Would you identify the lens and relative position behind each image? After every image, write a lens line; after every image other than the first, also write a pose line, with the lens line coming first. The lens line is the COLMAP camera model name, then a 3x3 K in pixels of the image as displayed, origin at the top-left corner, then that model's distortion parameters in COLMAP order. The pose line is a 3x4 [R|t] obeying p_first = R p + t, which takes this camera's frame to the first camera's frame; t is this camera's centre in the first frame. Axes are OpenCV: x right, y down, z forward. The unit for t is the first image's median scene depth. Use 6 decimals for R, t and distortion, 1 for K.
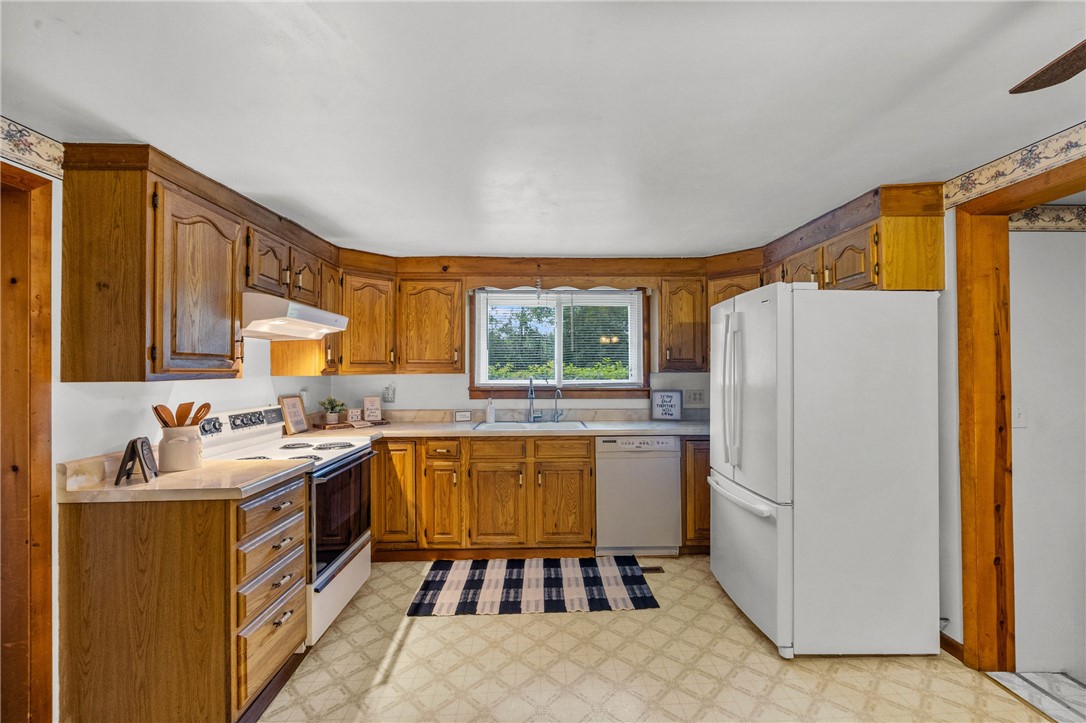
lens RADIAL K [[460.8, 0, 541.5], [0, 460.8, 366.8], [0, 0, 1]] dist [-0.005662, -0.000109]
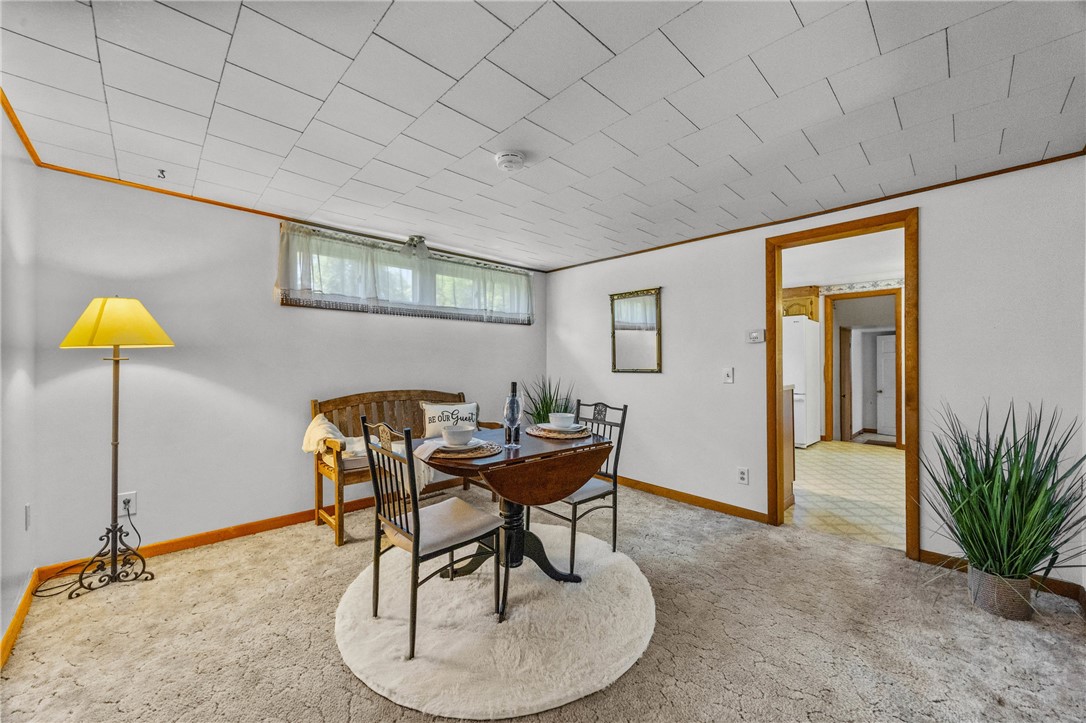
lens RADIAL K [[422.4, 0, 554.6], [0, 422.4, 365.8], [0, 0, 1]] dist [-0.000933, 0.000008]
pose [[0.727322, 0.002394, 0.686292, -2.165692], [-0.004418, 0.999990, 0.001194, 0.117686], [-0.686282, -0.003900, 0.727325, 0.160826]]
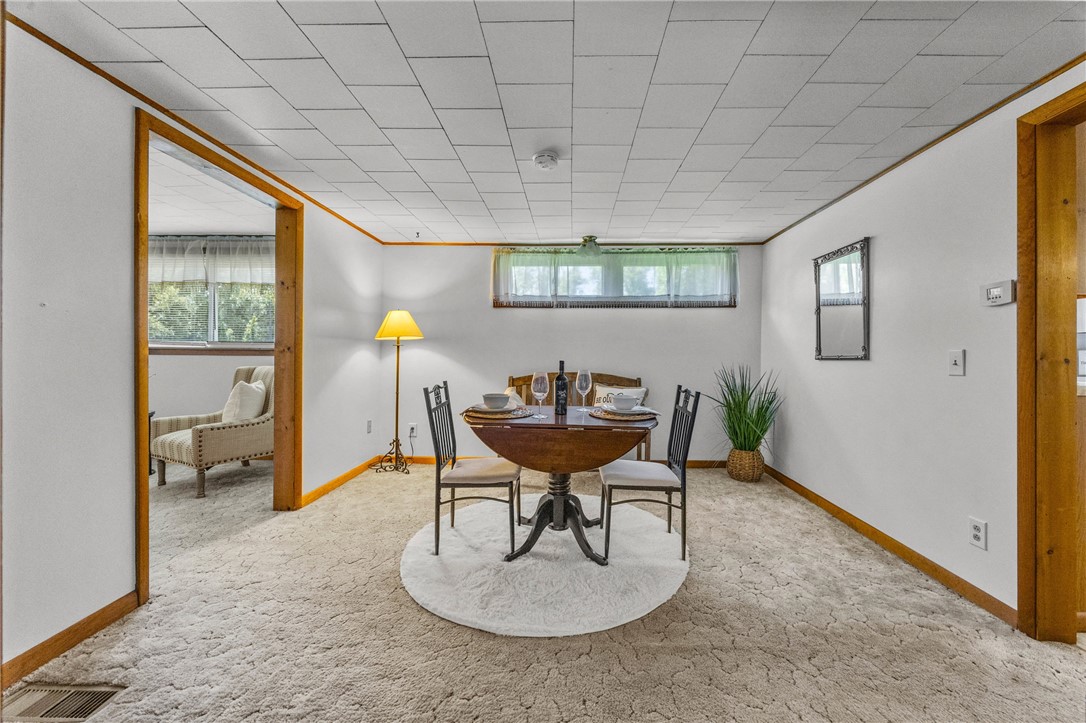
lens RADIAL K [[425.3, 0, 548.4], [0, 425.3, 358.6], [0, 0, 1]] dist [-0.000675, 0.000159]
pose [[0.998260, 0.012646, -0.057595, -1.678416], [-0.012472, 0.999917, 0.003373, 0.141361], [0.057633, -0.002649, 0.998334, -0.065716]]
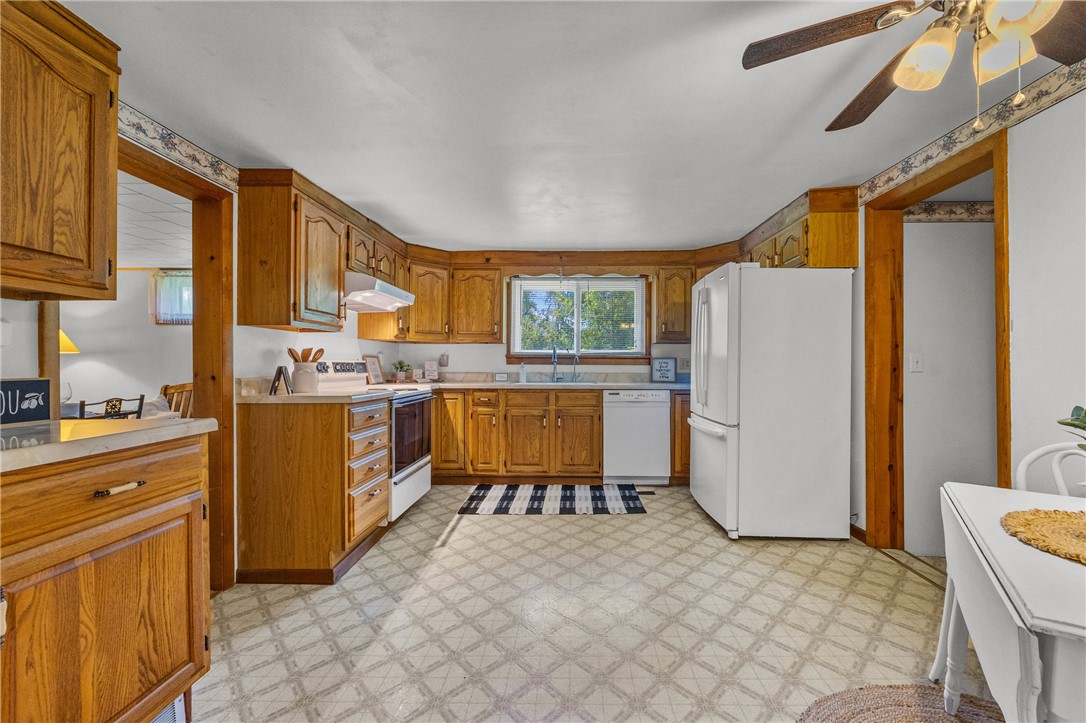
lens RADIAL K [[422.4, 0, 554.6], [0, 422.4, 365.8], [0, 0, 1]] dist [-0.000933, 0.000008]
pose [[0.998605, 0.007369, -0.052276, 0.062043], [-0.006888, 0.999932, 0.009378, 0.105980], [0.052341, -0.009005, 0.998589, -0.255323]]
